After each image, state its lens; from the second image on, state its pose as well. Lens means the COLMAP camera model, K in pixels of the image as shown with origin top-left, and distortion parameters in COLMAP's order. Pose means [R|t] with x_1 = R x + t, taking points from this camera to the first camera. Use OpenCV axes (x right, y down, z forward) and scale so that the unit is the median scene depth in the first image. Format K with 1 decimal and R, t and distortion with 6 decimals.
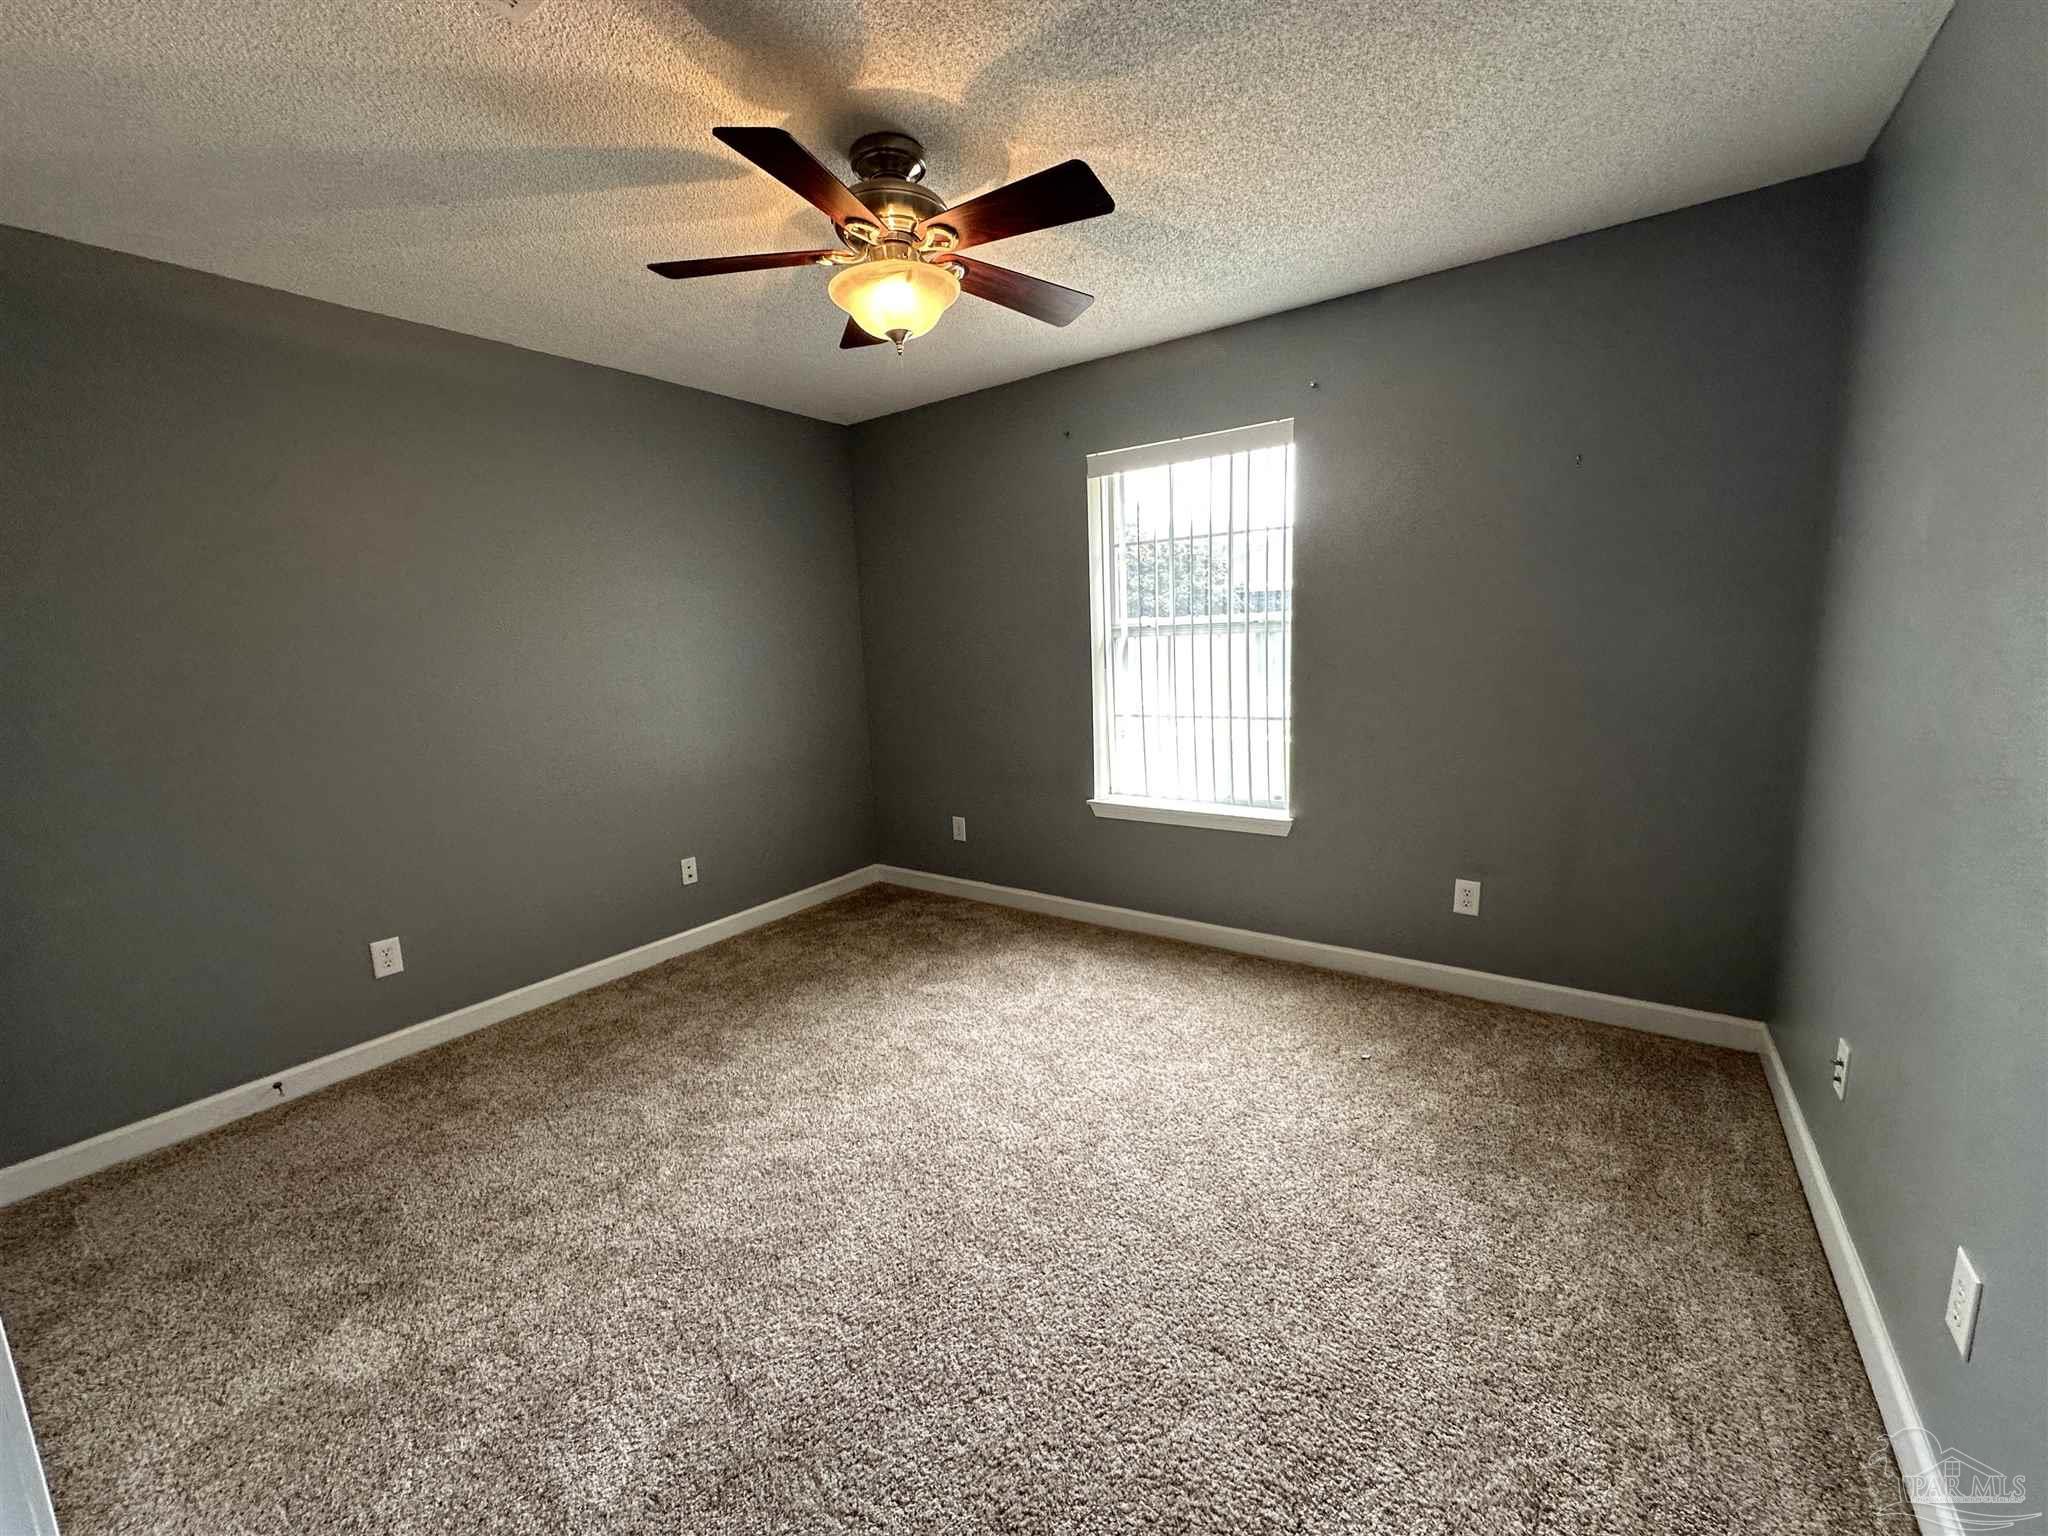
lens RADIAL K [[815.8, 0, 1024.9], [0, 815.8, 765.9], [0, 0, 1]] dist [-0.000376, 0.000078]
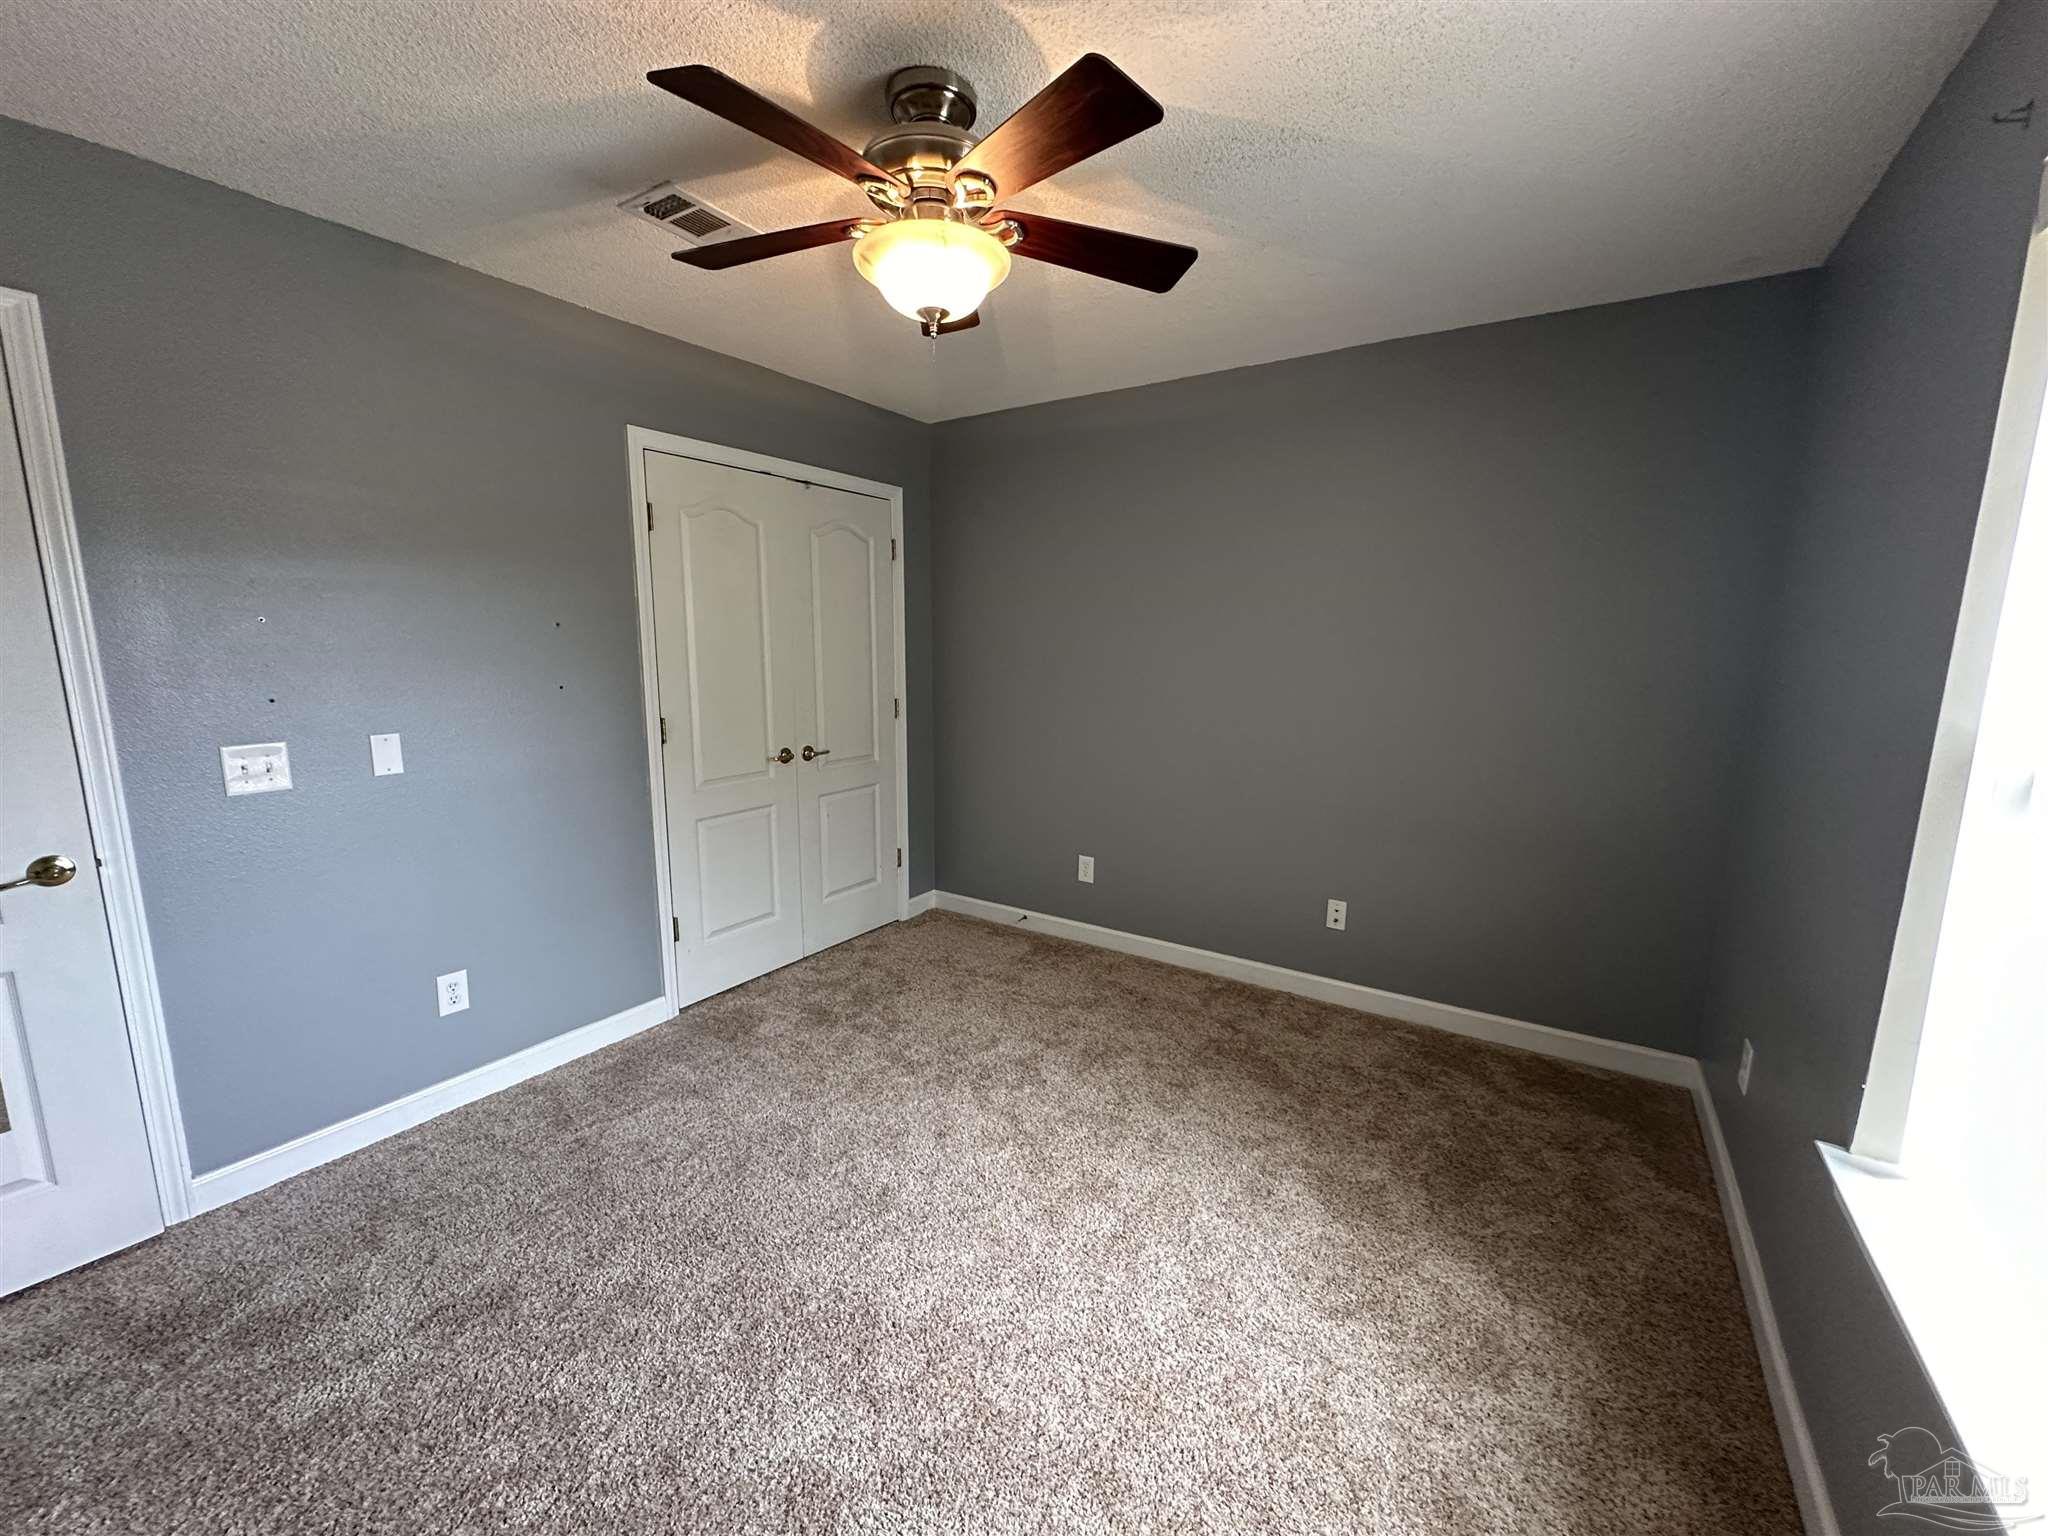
lens RADIAL K [[815.8, 0, 1024.9], [0, 815.8, 765.9], [0, 0, 1]] dist [-0.000376, 0.000078]
pose [[0.037290, 0.202199, -0.978634, 0.510478], [-0.169069, 0.966474, 0.193245, -0.176456], [0.984899, 0.158250, 0.070226, 0.741468]]
